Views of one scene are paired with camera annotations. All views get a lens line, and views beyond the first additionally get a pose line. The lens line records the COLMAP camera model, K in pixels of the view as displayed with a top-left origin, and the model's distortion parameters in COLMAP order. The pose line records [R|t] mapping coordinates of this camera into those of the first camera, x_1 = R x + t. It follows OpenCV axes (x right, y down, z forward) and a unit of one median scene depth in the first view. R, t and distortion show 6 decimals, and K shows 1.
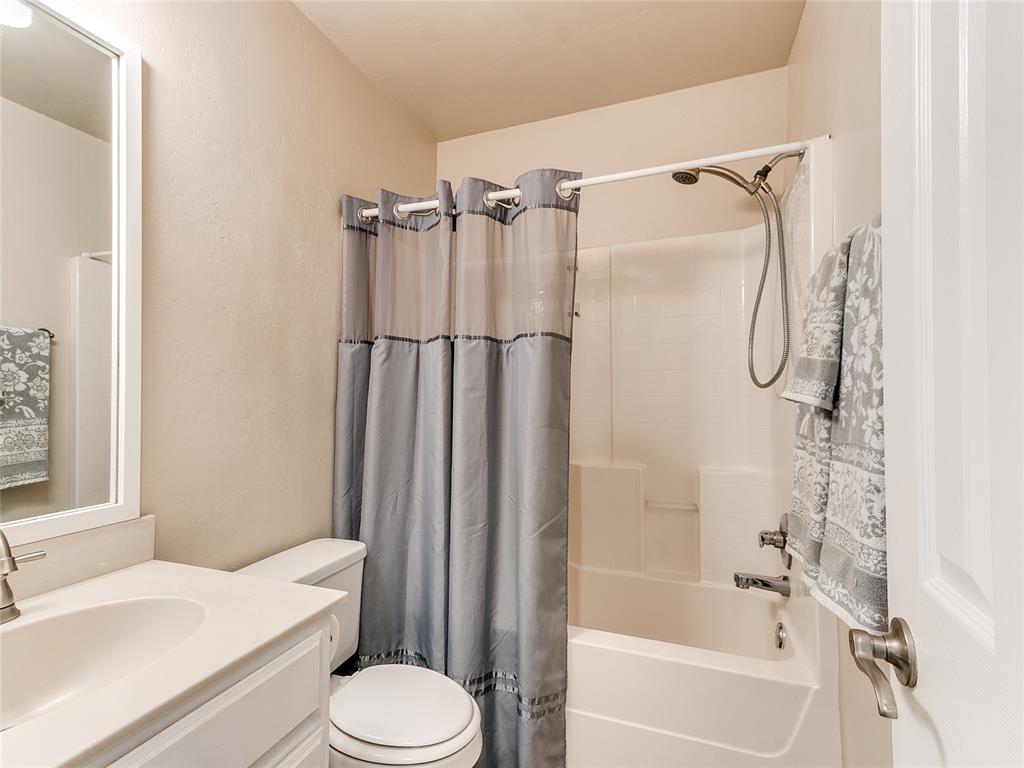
lens RADIAL K [[539.9, 0, 466.6], [0, 539.9, 381.2], [0, 0, 1]] dist [0.023505, -0.001528]
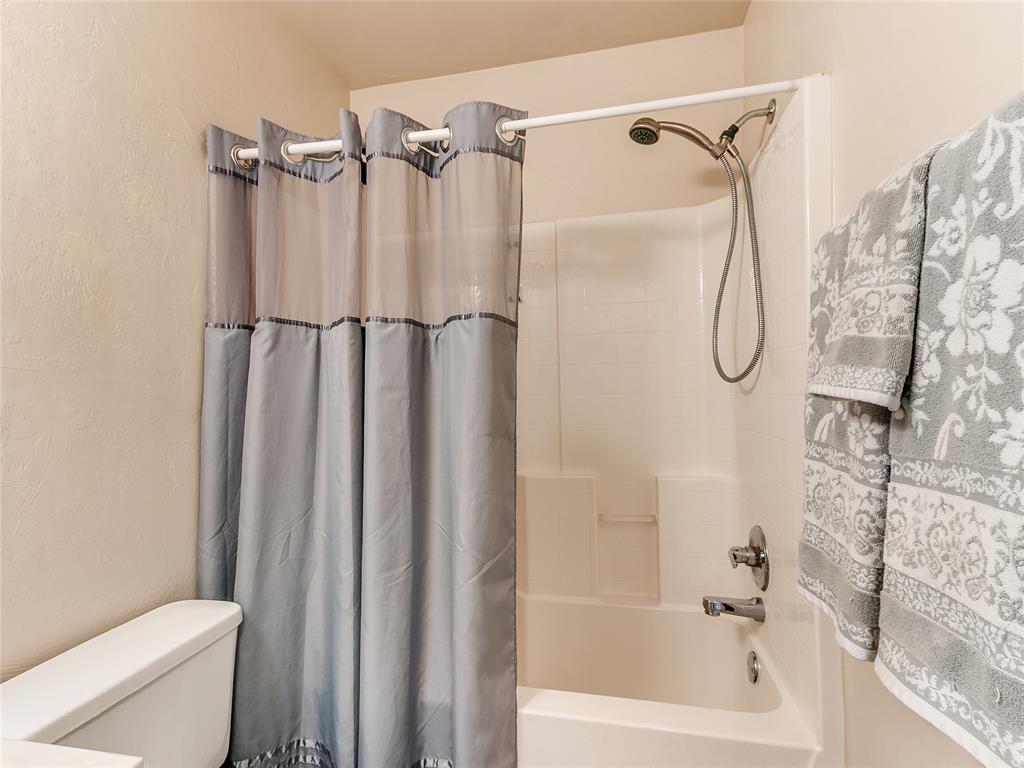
lens RADIAL K [[539.9, 0, 466.6], [0, 539.9, 381.2], [0, 0, 1]] dist [0.023505, -0.001528]
pose [[0.992781, -0.012148, 0.119323, 0.026683], [0.011992, 0.999926, 0.002023, 0.004539], [-0.119339, -0.000578, 0.992853, 0.232006]]
